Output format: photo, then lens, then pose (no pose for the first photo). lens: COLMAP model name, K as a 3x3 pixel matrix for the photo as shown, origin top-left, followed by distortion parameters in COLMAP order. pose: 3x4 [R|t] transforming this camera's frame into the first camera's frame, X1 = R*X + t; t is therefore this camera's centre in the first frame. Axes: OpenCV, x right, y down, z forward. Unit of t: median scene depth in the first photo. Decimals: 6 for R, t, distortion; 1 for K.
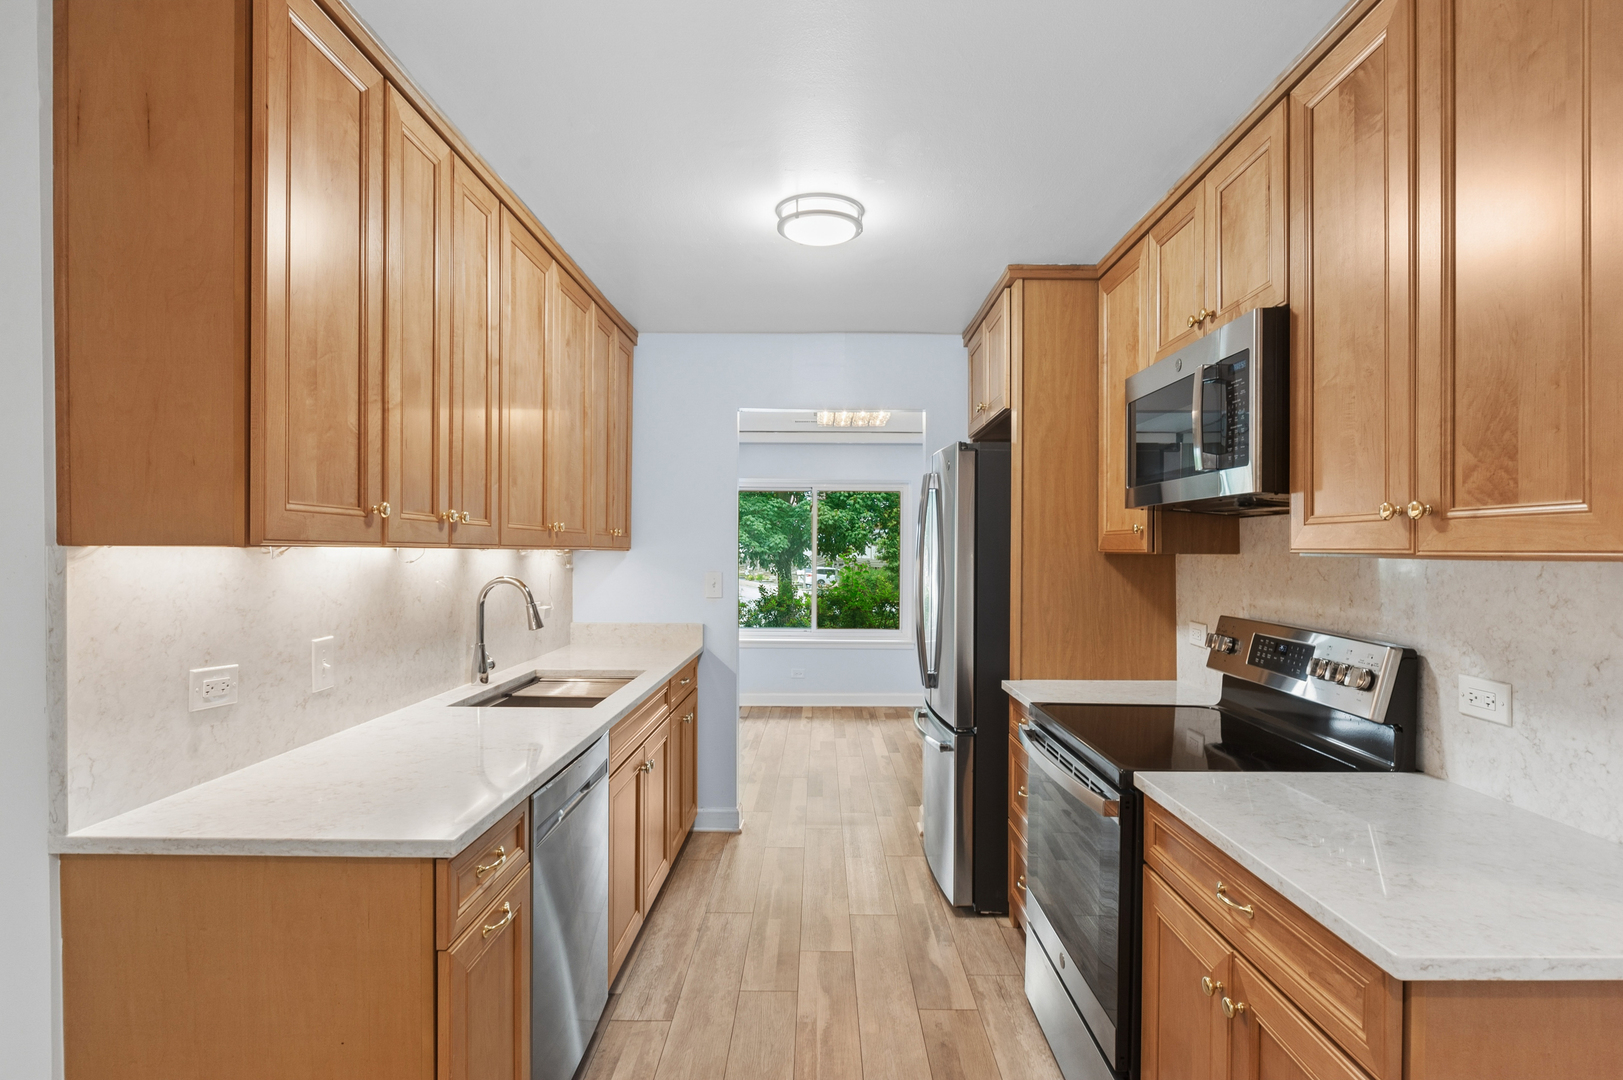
lens RADIAL K [[814.4, 0, 809.6], [0, 814.4, 546.2], [0, 0, 1]] dist [-0.004935, 0.000254]
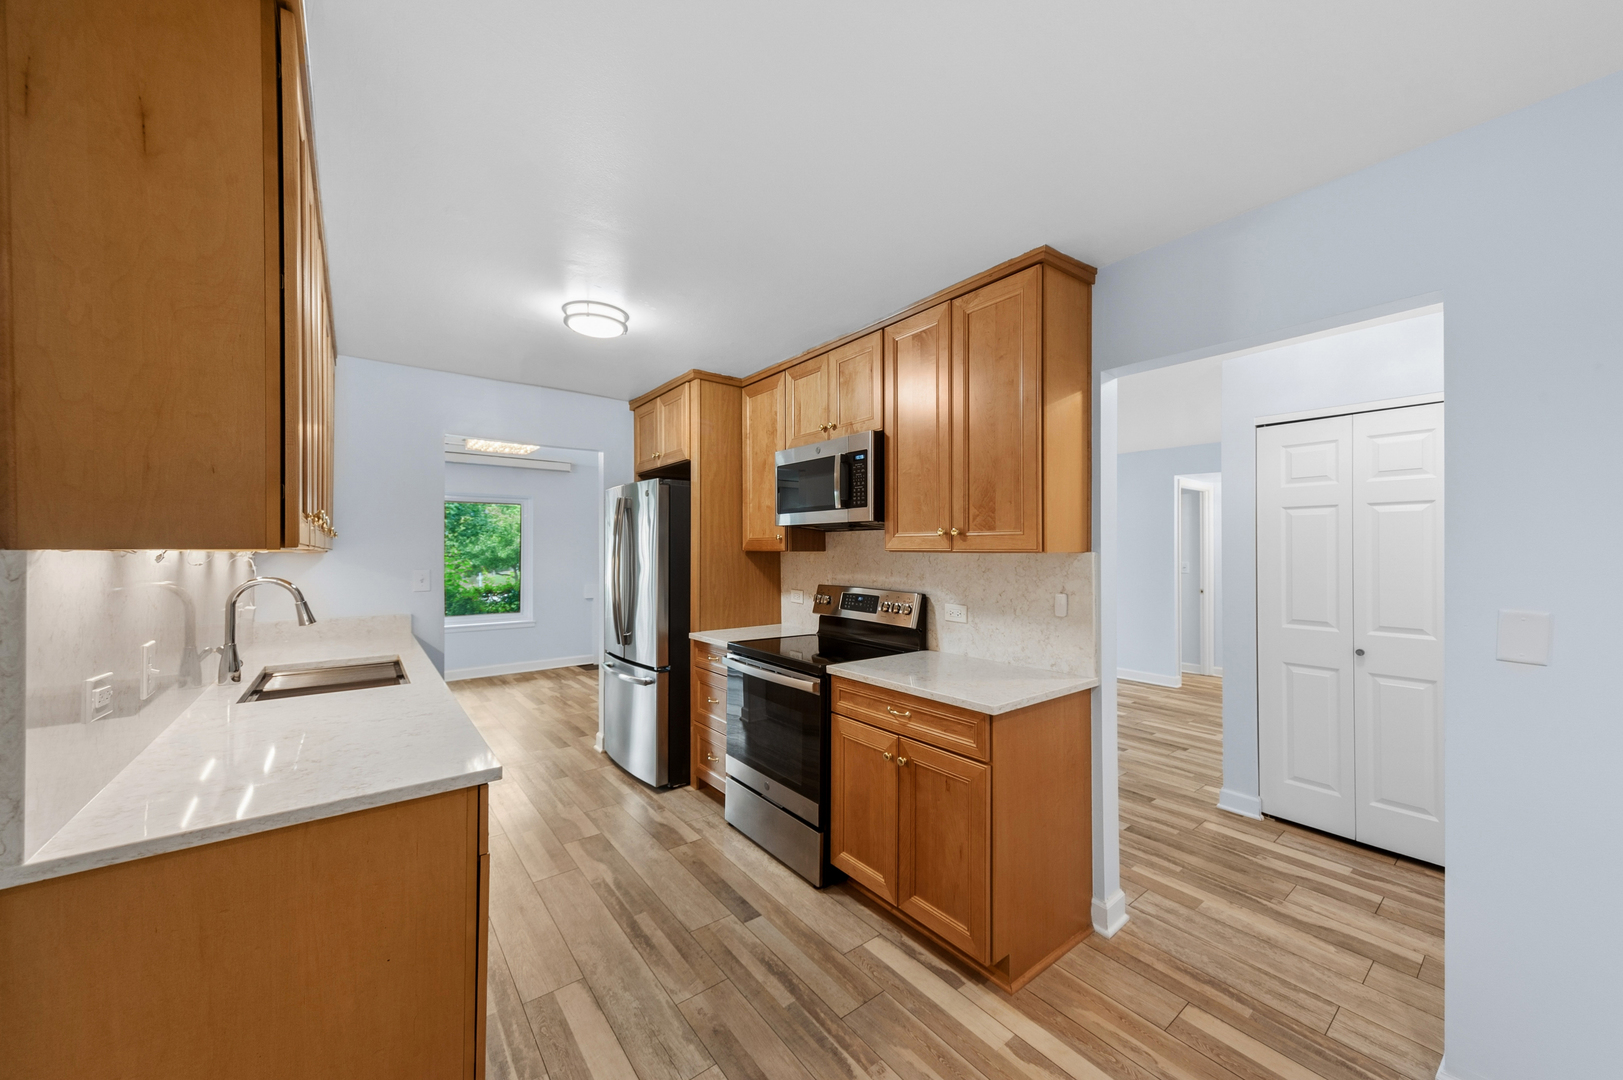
lens RADIAL K [[589.0, 0, 812.8], [0, 589.0, 543.2], [0, 0, 1]] dist [0.012797, -0.000143]
pose [[0.788373, 0.002526, 0.615192, -0.365363], [0.001162, 0.999984, -0.005596, -0.001751], [-0.615197, 0.005127, 0.788357, -0.054459]]
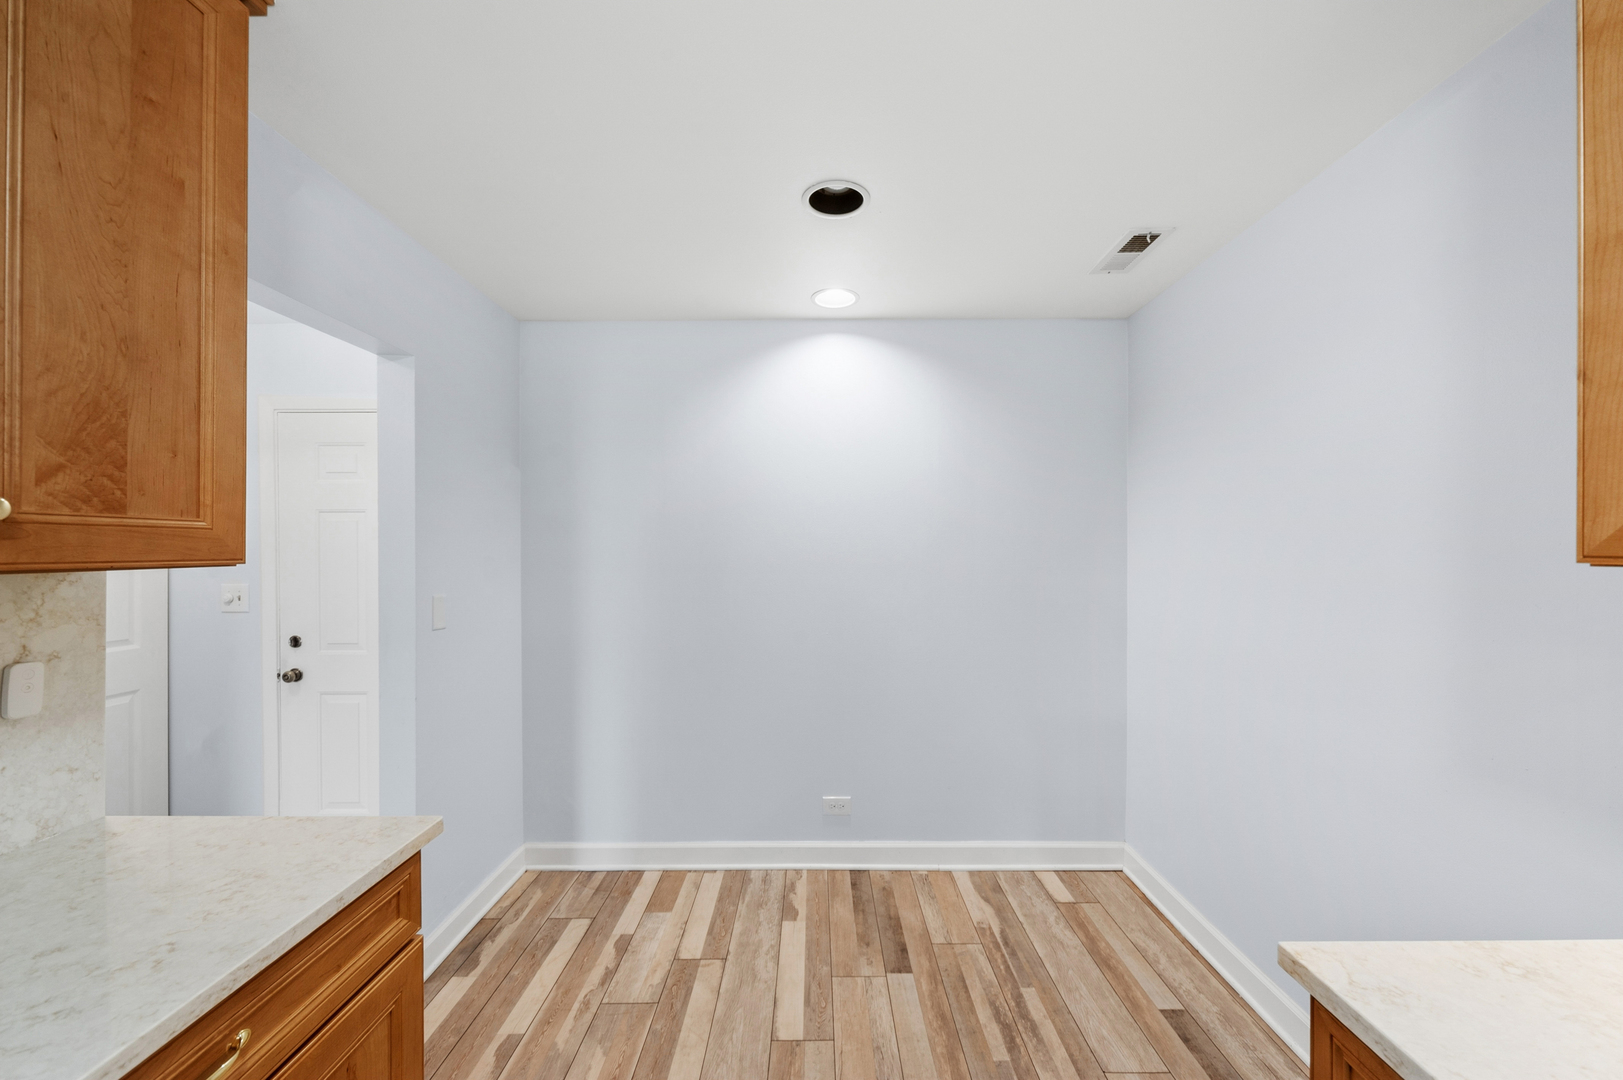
lens RADIAL K [[589.0, 0, 815.2], [0, 589.0, 541.7], [0, 0, 1]] dist [0.012797, -0.000143]
pose [[-0.999766, 0.000865, 0.021602, -0.004830], [0.000848, 0.999999, -0.000835, -0.008338], [-0.021602, -0.000817, -0.999766, 0.880166]]
